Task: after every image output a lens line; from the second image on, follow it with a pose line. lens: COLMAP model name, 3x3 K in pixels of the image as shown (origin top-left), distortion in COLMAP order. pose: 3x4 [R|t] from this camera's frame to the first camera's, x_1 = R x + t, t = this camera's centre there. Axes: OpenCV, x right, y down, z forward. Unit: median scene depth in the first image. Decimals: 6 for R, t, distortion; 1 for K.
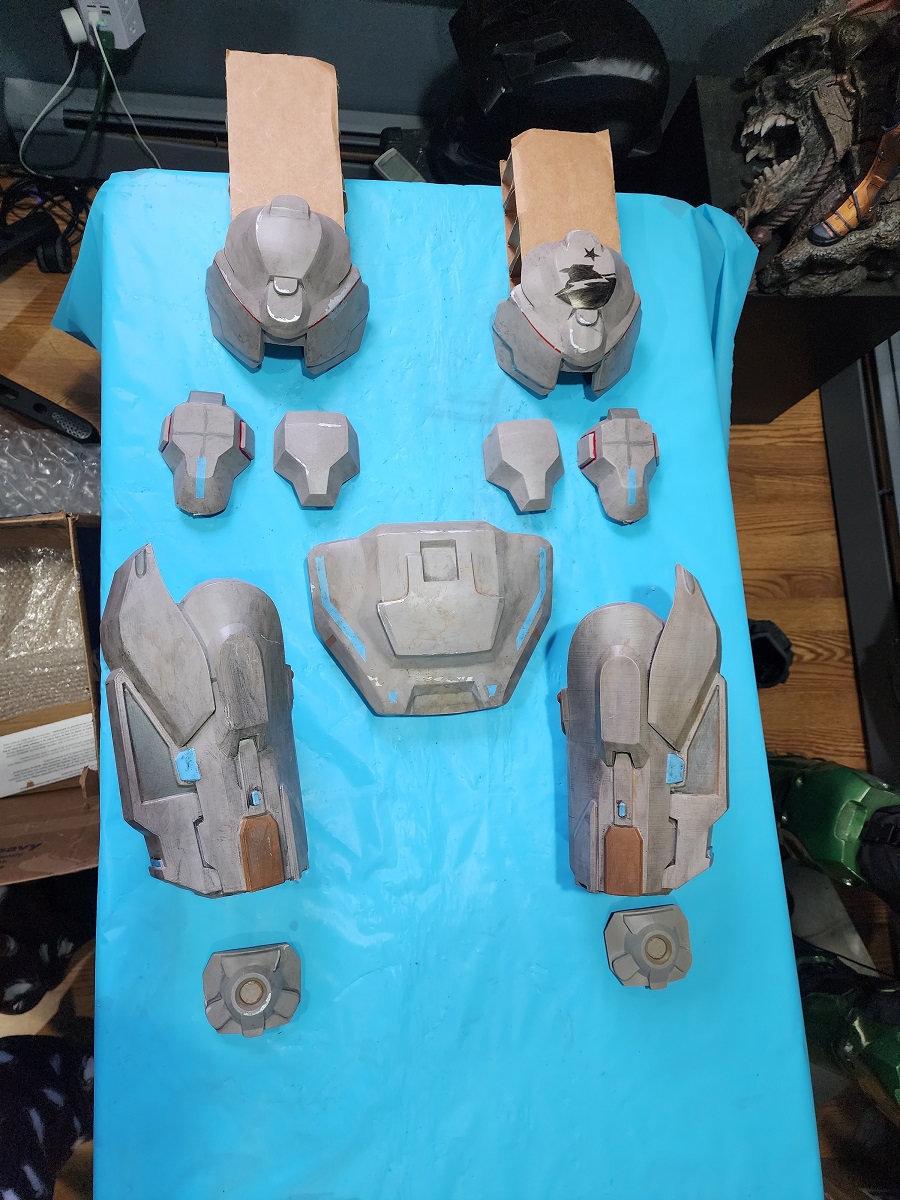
lens RADIAL K [[809.1, 0, 446.7], [0, 809.1, 592.2], [0, 0, 1]] dist [0.034917, -0.041215]
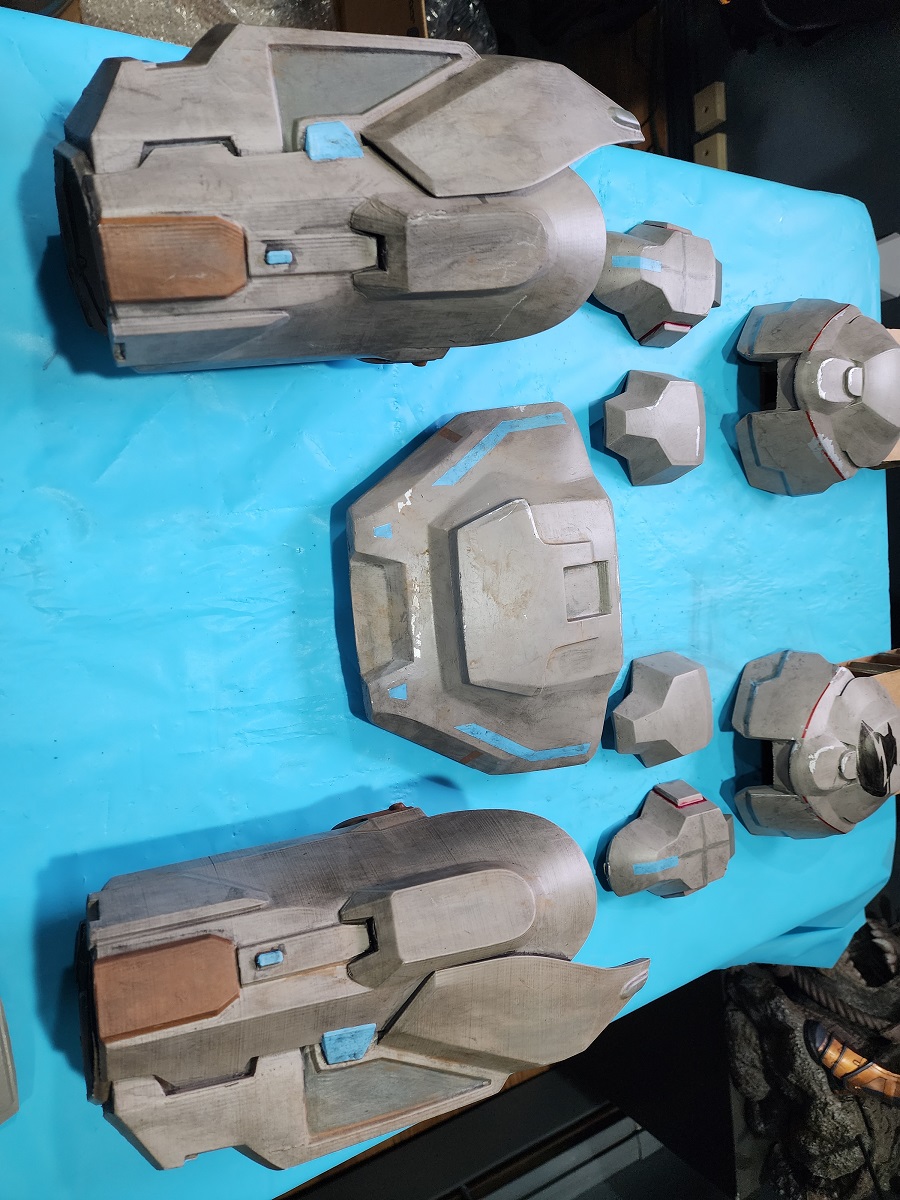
lens RADIAL K [[809.1, 0, 446.7], [0, 809.1, 592.2], [0, 0, 1]] dist [0.034917, -0.041215]
pose [[0.101858, 0.991337, -0.082919, 0.034725], [-0.930709, 0.065530, -0.359843, 0.299220], [-0.351292, 0.113826, 0.929321, 0.404322]]
